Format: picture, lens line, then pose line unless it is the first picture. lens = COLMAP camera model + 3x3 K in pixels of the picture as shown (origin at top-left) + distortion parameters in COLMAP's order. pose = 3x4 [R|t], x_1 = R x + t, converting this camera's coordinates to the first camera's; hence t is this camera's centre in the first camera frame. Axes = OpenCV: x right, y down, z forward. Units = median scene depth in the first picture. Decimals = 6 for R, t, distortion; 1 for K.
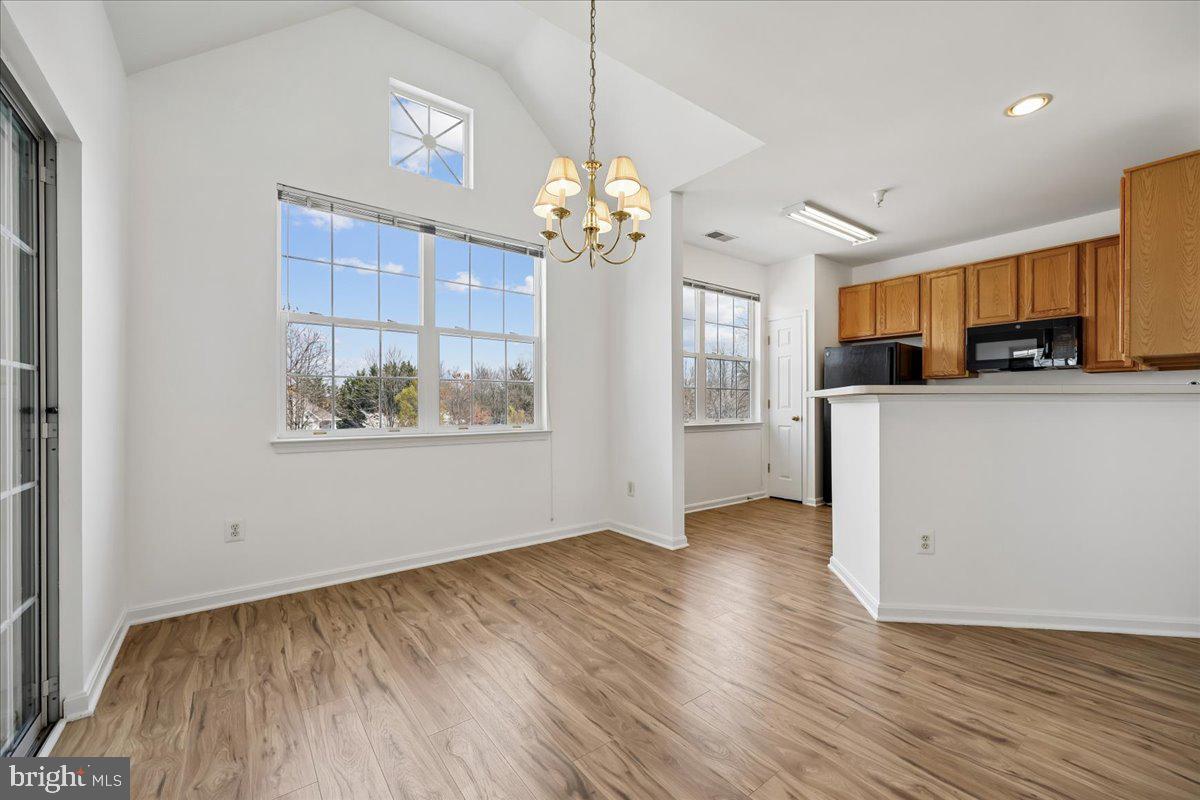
lens RADIAL K [[483.6, 0, 605.3], [0, 483.6, 408.0], [0, 0, 1]] dist [-0.001831, 0.000062]
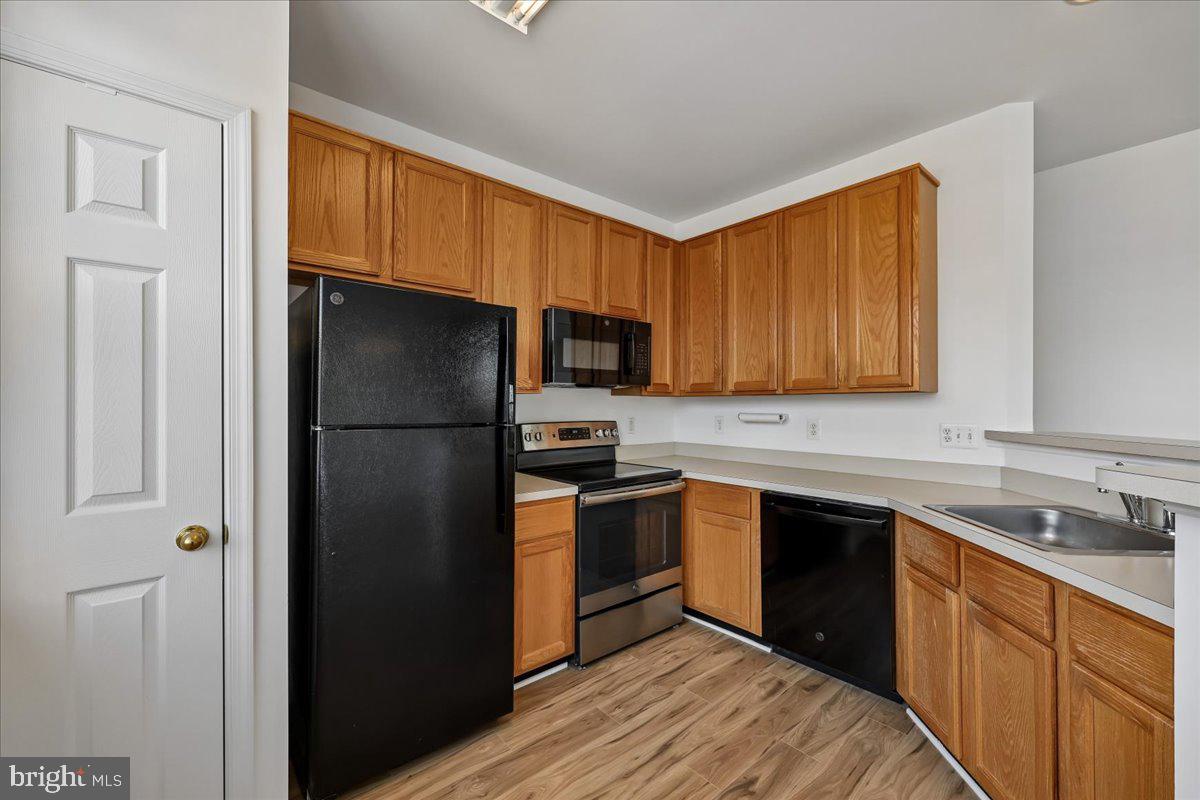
lens RADIAL K [[488.0, 0, 605.0], [0, 488.0, 400.1], [0, 0, 1]] dist [-0.003274, 0.000002]
pose [[-0.059695, 0.006969, 0.998192, 0.203820], [0.003505, 0.999971, -0.006772, -0.062751], [-0.998211, 0.003094, -0.059718, 1.149804]]
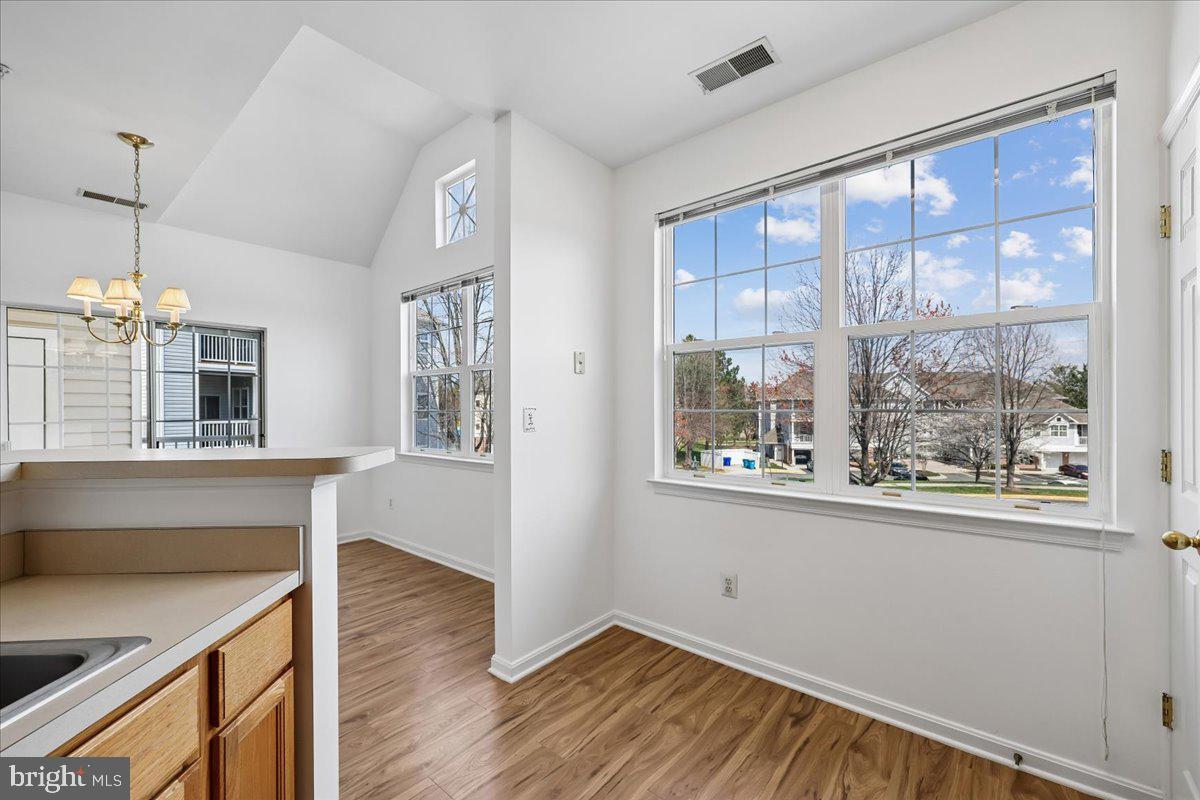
lens RADIAL K [[488.9, 0, 605.9], [0, 488.9, 404.6], [0, 0, 1]] dist [-0.000588, -0.000025]
pose [[0.221164, -0.006141, -0.975217, 0.785249], [0.001929, 0.999981, -0.005860, -0.059937], [0.975235, -0.000585, 0.221172, 0.963816]]
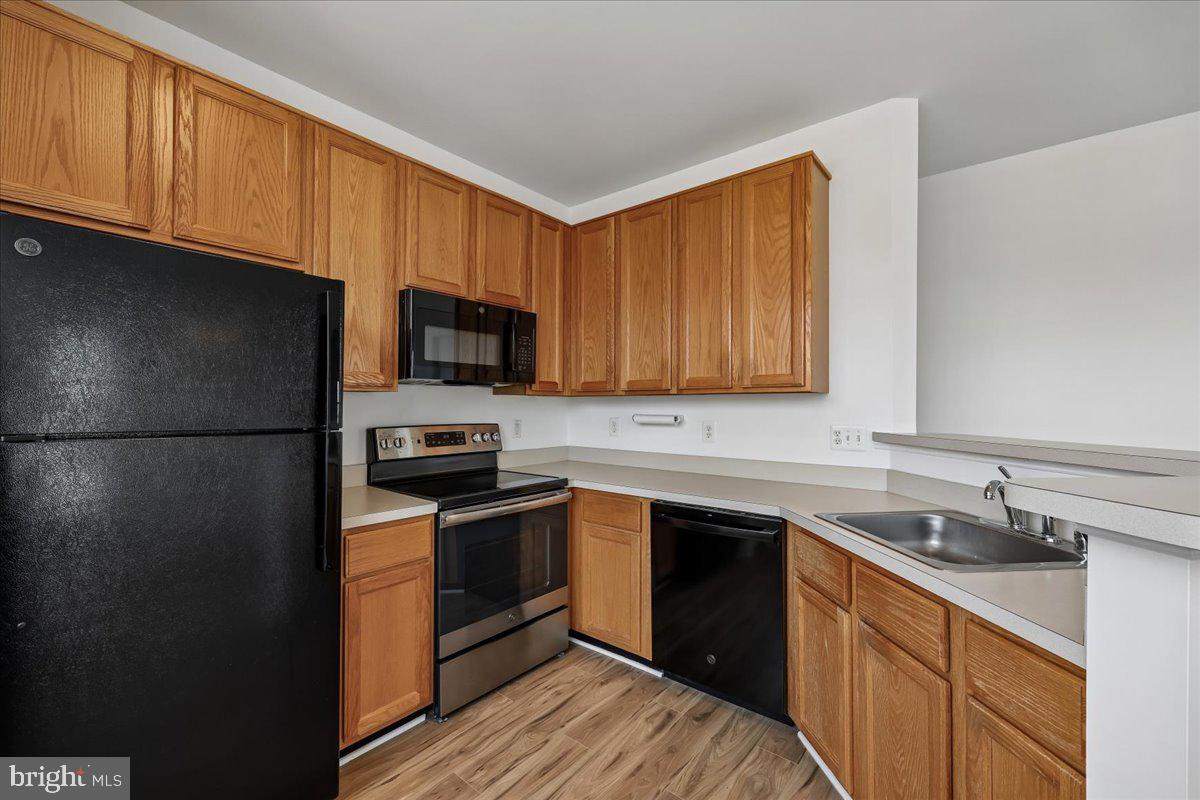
lens RADIAL K [[494.9, 0, 605.6], [0, 494.9, 401.0], [0, 0, 1]] dist [-0.001414, 0.000040]
pose [[-0.236908, 0.006066, 0.971513, 0.275098], [0.000999, 0.999981, -0.006000, -0.062222], [-0.971532, -0.000451, -0.236910, 1.097955]]
